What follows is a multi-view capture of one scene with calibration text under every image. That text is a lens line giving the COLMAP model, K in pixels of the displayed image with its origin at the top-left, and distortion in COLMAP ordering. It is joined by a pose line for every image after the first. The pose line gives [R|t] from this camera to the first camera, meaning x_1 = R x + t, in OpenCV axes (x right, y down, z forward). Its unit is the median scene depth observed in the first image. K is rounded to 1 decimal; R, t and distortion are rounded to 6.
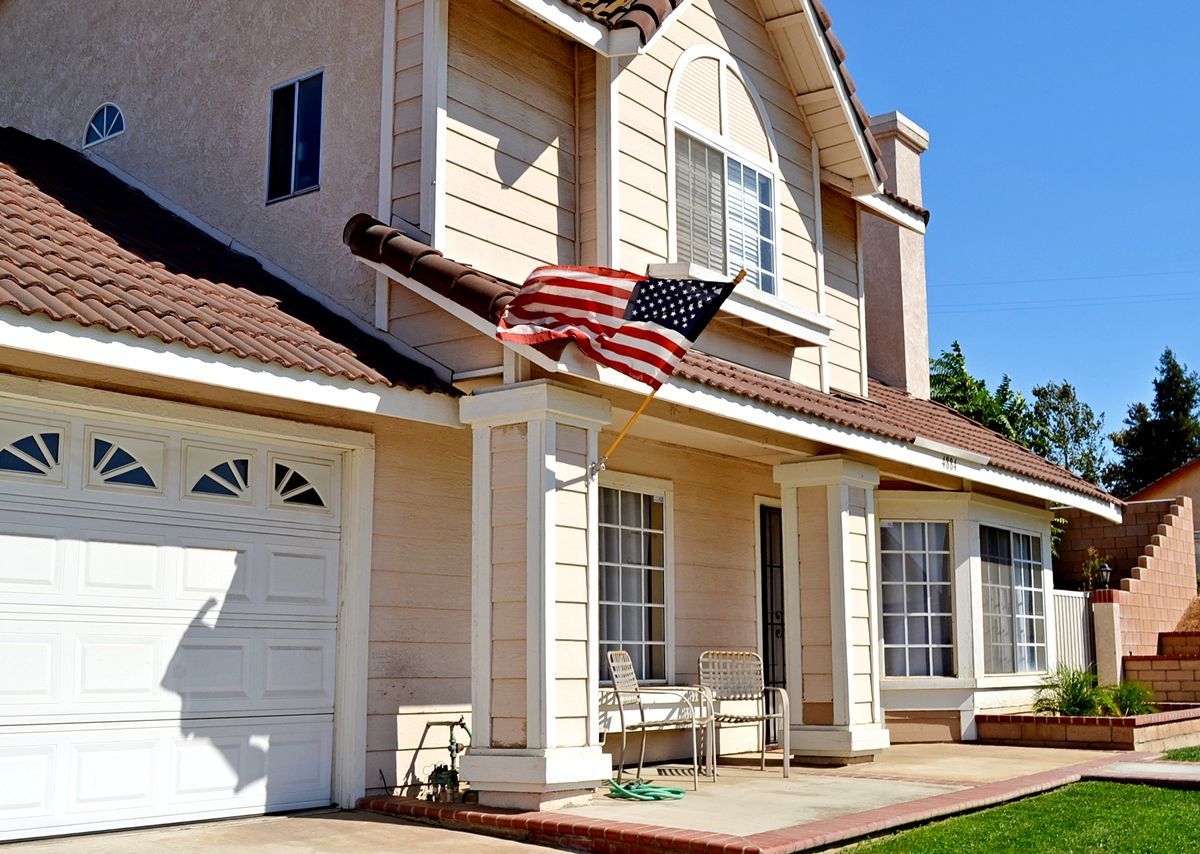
lens RADIAL K [[1448.5, 0, 600.0], [0, 1448.5, 427.0], [0, 0, 1]] dist [-0.058926, -0.040133]
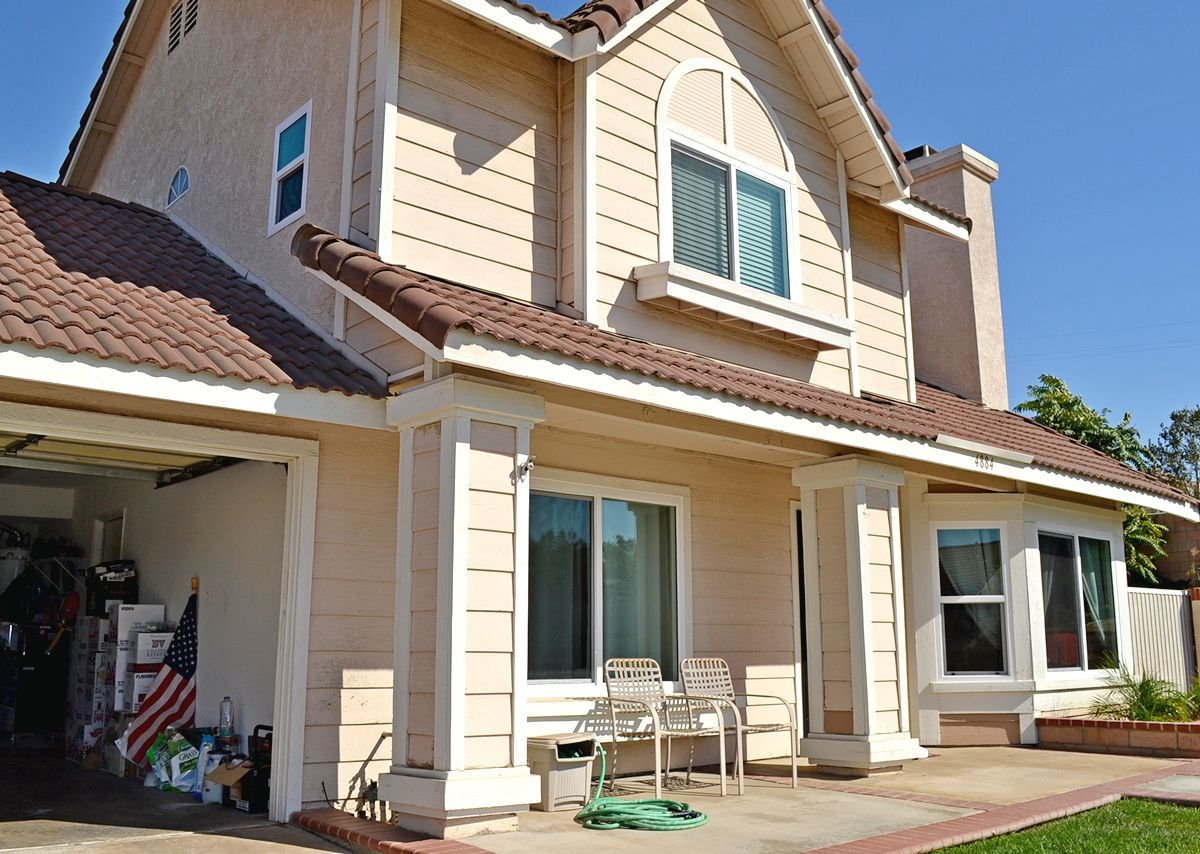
lens RADIAL K [[1095.6, 0, 597.4], [0, 1095.6, 432.5], [0, 0, 1]] dist [-0.080841, 0.003243]
pose [[0.977188, -0.038163, -0.208918, 0.147799], [0.031067, 0.998827, -0.037142, 0.025605], [0.210090, 0.029804, 0.977228, 0.240558]]
